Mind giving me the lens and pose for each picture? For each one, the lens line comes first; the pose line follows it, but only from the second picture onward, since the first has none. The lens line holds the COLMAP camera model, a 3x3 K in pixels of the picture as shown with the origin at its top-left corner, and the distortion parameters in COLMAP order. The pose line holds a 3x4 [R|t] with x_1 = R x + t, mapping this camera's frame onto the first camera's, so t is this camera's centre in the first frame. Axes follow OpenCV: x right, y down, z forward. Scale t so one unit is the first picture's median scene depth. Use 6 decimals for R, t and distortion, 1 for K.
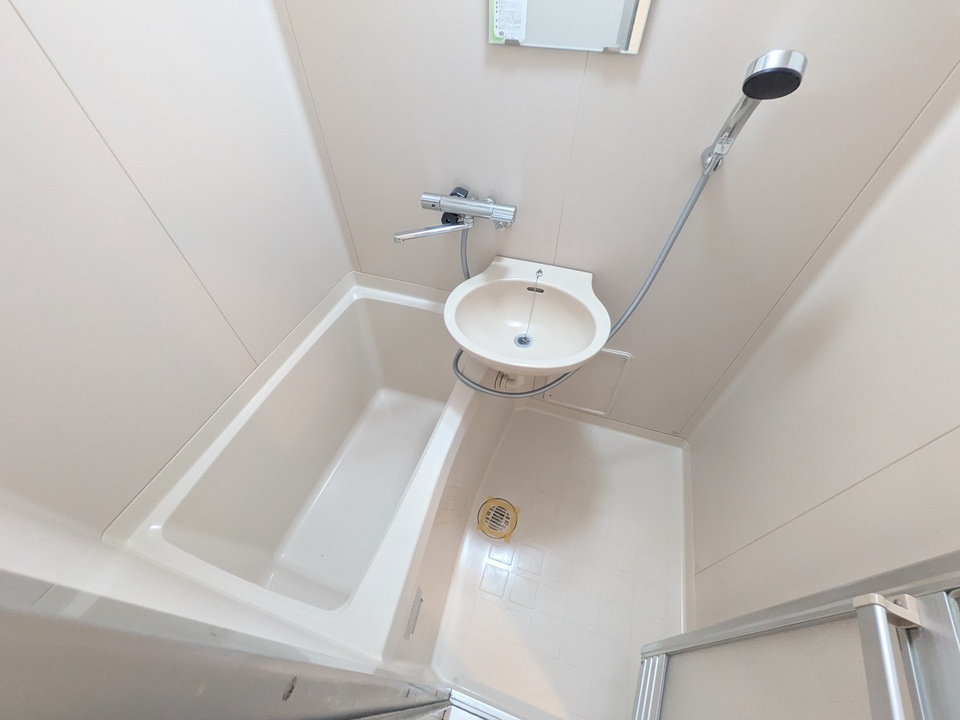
lens RADIAL K [[380.6, 0, 482.9], [0, 380.6, 360.0], [0, 0, 1]] dist [-0.000306, -0.000213]
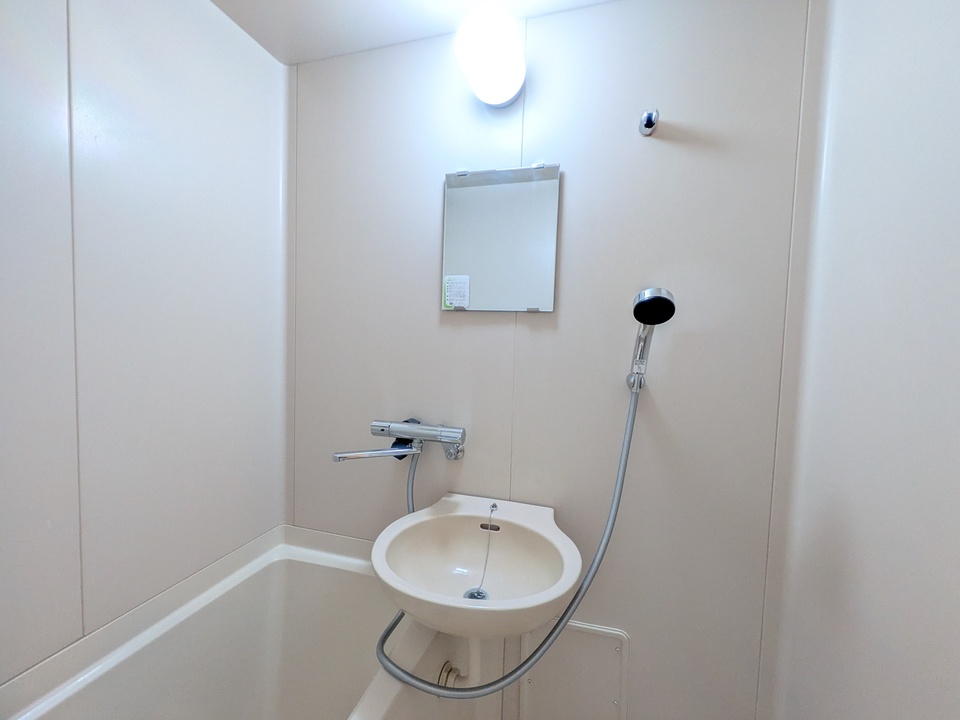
lens RADIAL K [[380.6, 0, 482.9], [0, 380.6, 360.0], [0, 0, 1]] dist [-0.000306, -0.000213]
pose [[0.998414, 0.030325, 0.047426, 0.071137], [0.012668, 0.699836, -0.714192, 0.163193], [-0.054848, 0.713660, 0.698342, 0.142654]]
